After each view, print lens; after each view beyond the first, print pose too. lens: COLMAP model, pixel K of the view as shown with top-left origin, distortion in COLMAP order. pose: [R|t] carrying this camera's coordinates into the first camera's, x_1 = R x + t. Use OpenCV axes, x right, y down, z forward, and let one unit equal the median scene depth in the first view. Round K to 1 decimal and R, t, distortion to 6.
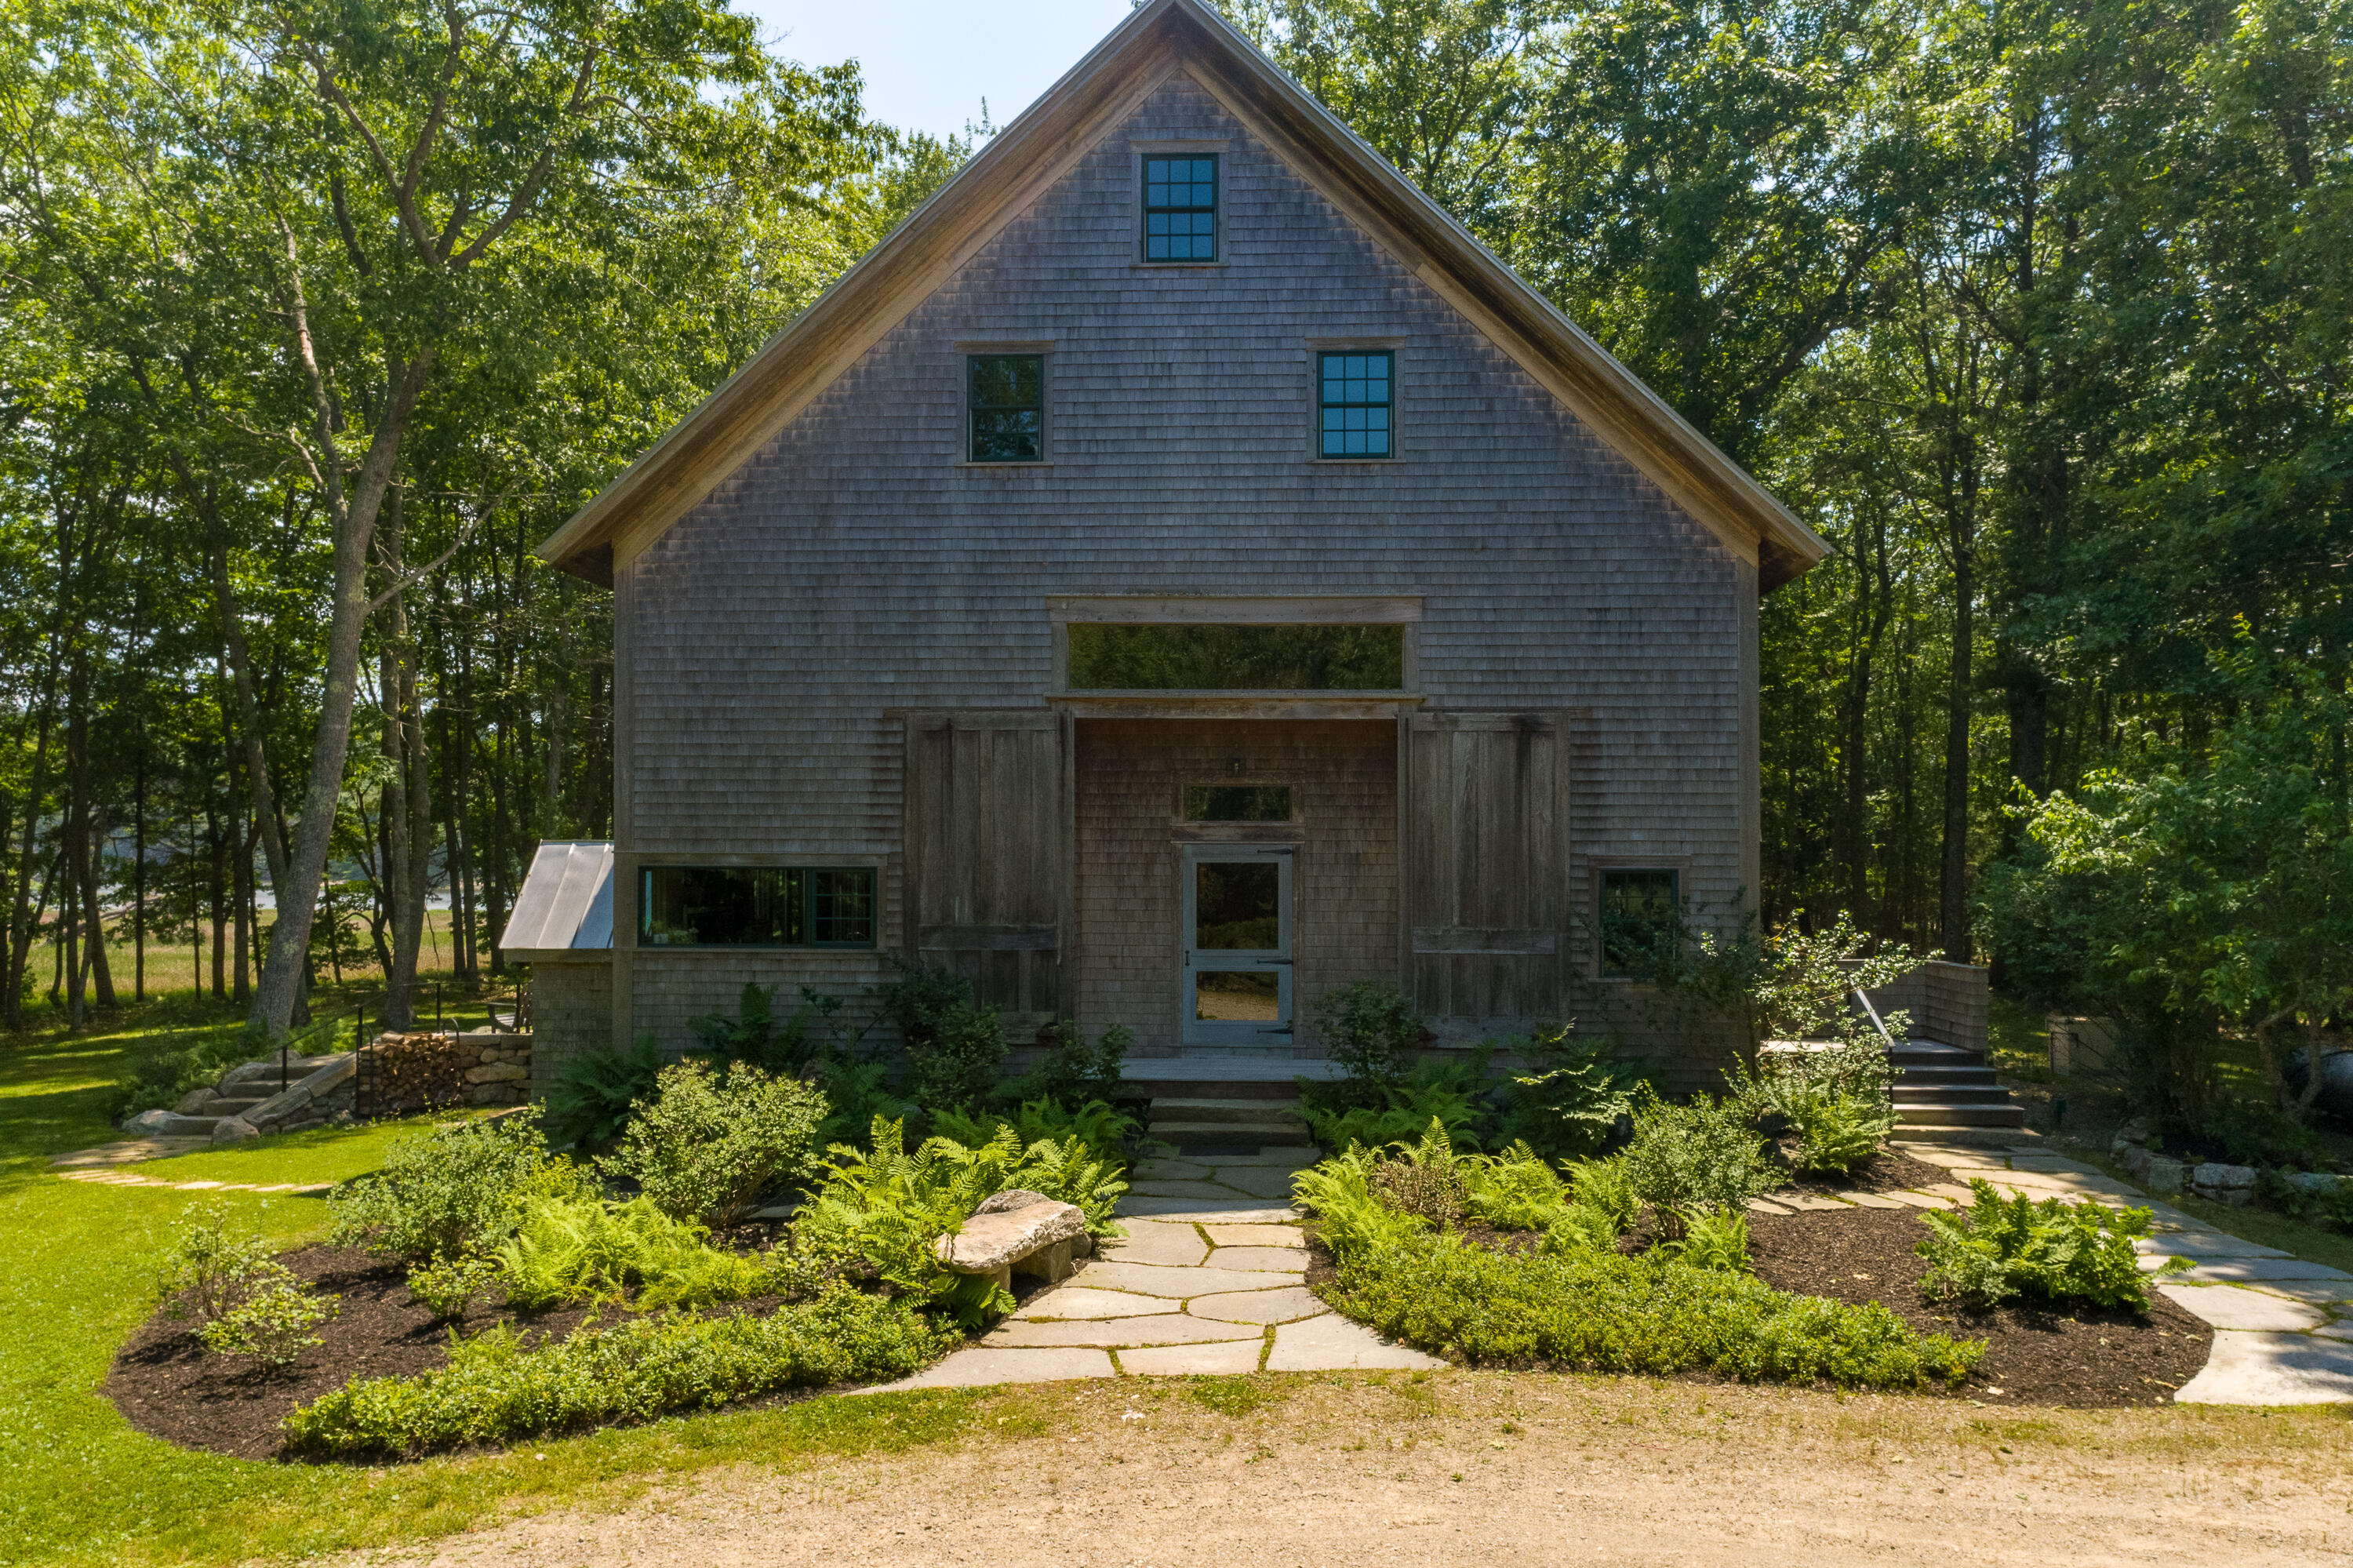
lens RADIAL K [[1732.2, 0, 1177.2], [0, 1732.2, 852.2], [0, 0, 1]] dist [0.027382, -0.001246]
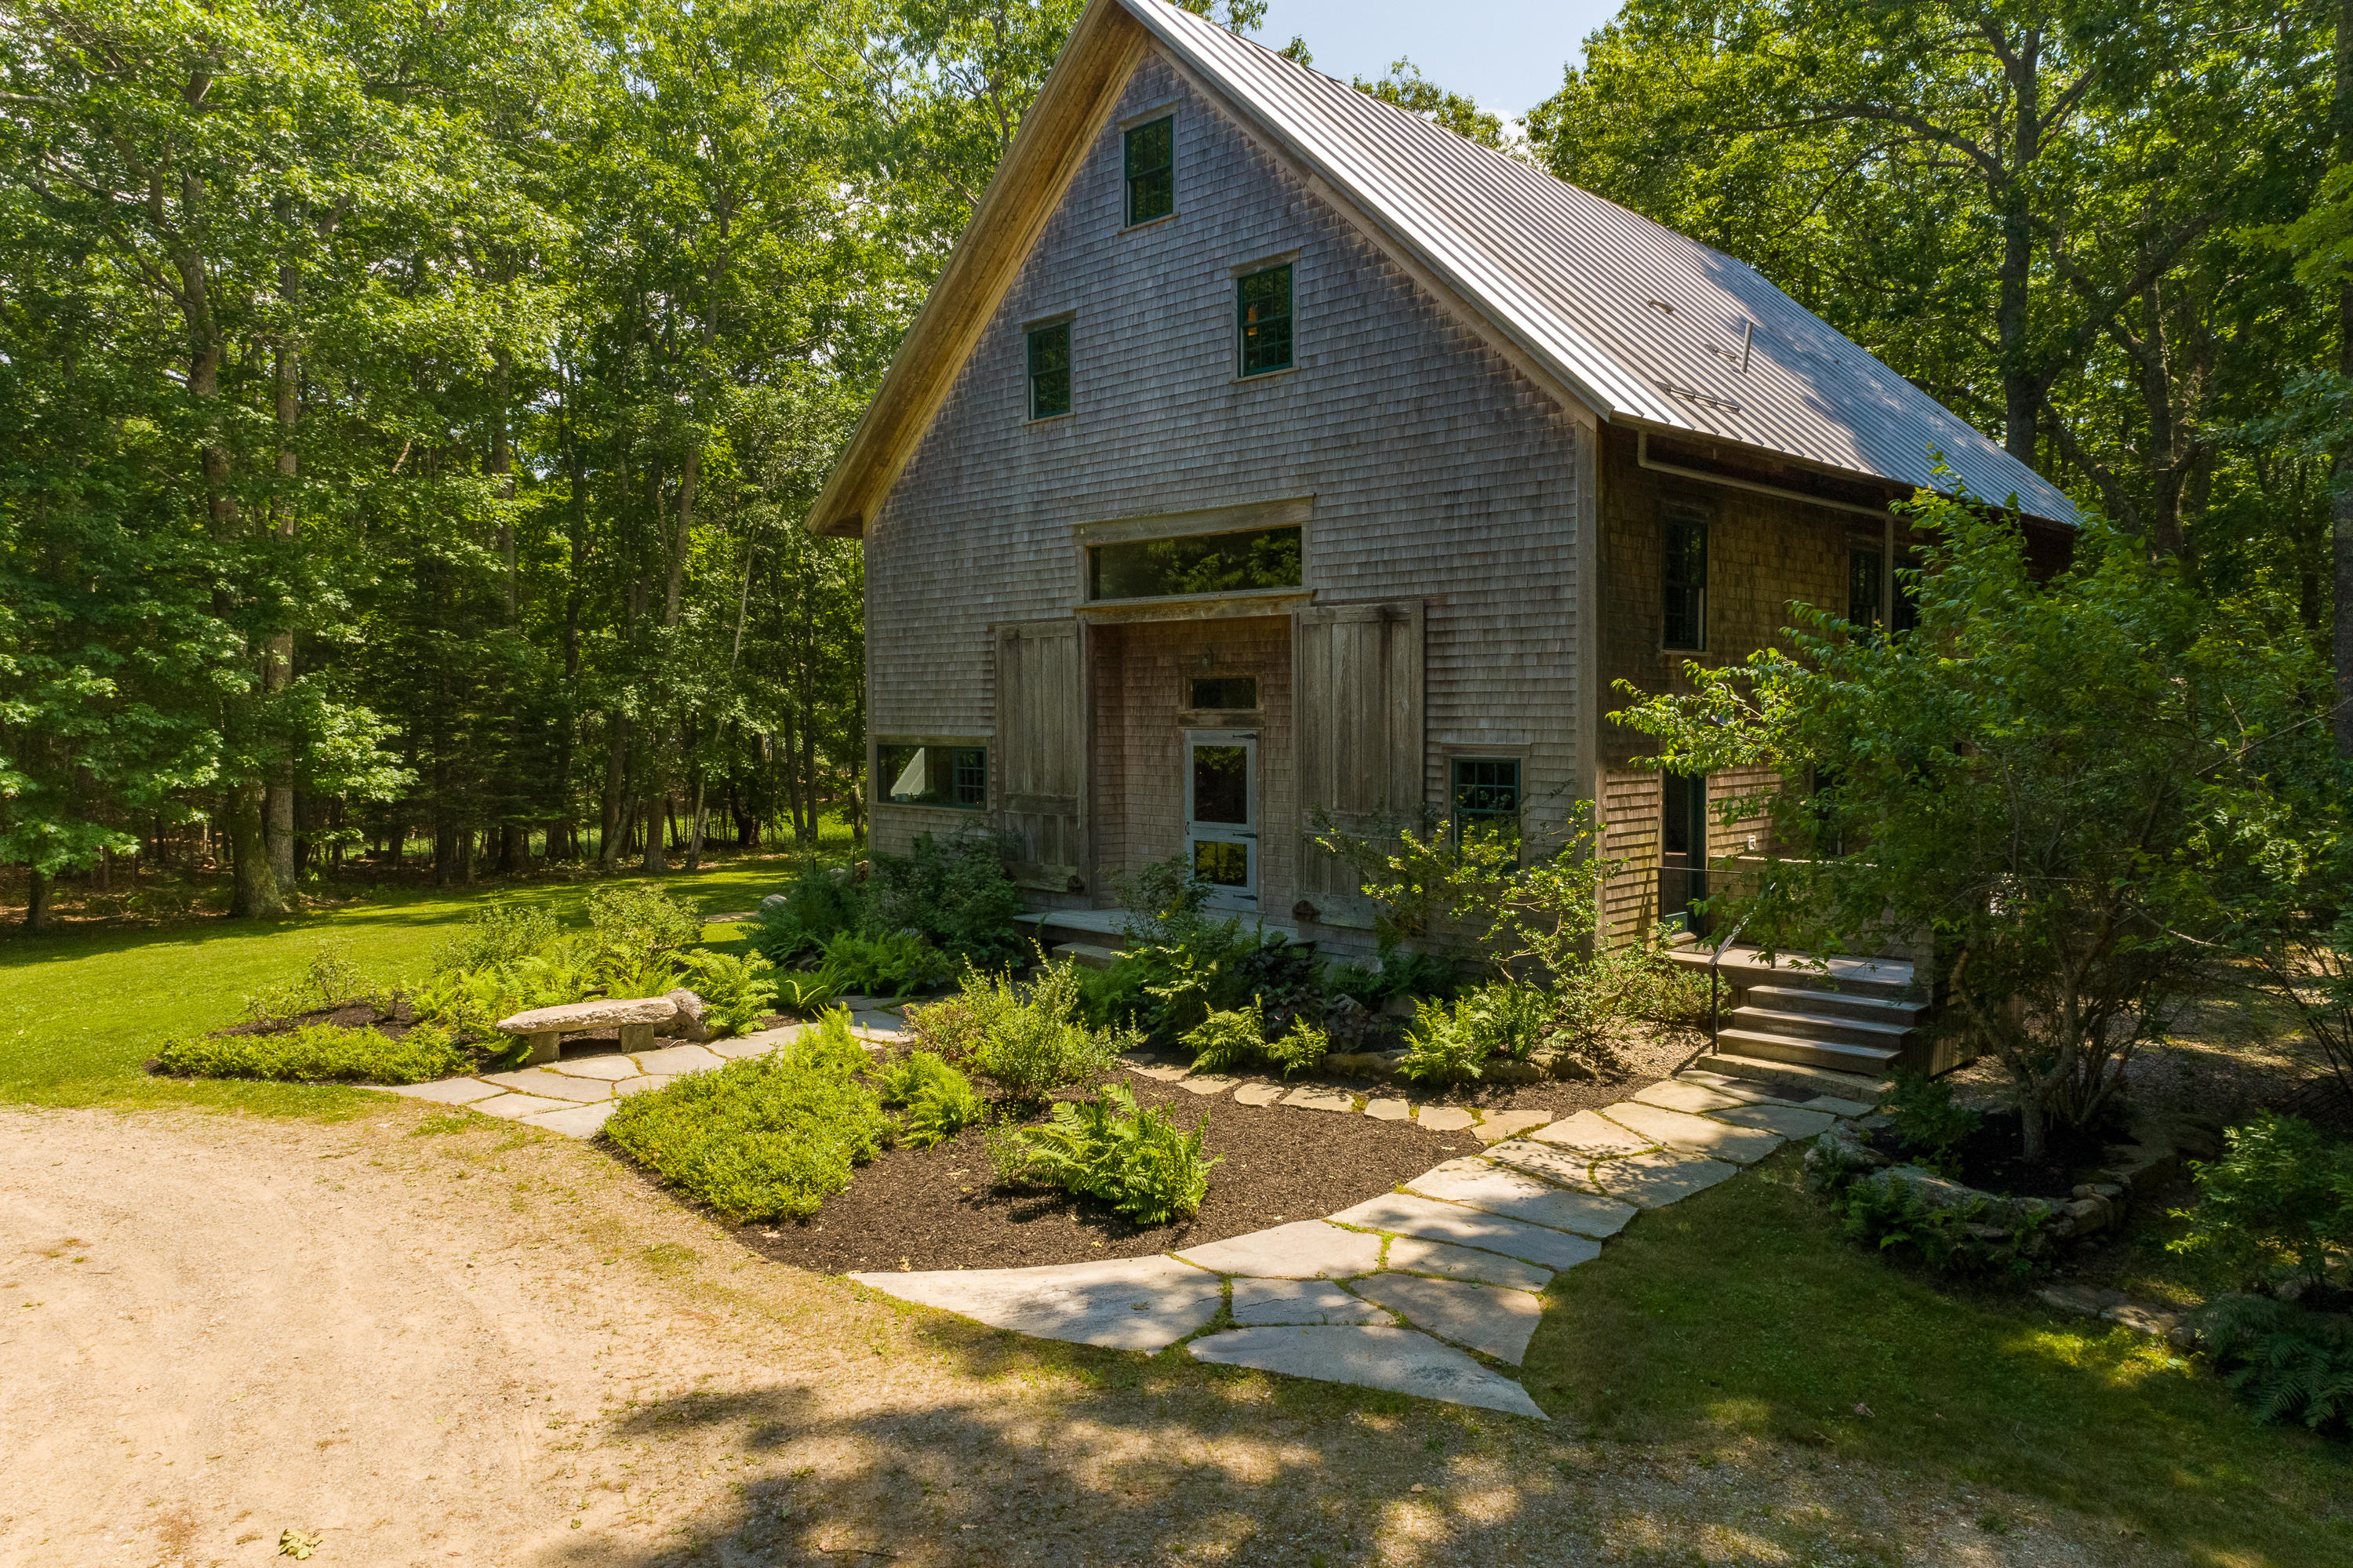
lens RADIAL K [[1605.1, 0, 1176.5], [0, 1605.1, 784.0], [0, 0, 1]] dist [0.029819, 0.001339]
pose [[0.734167, 0.026546, -0.678450, 0.747297], [0.010964, 0.998642, 0.050938, -0.023487], [0.678881, -0.044836, 0.732878, 0.220574]]
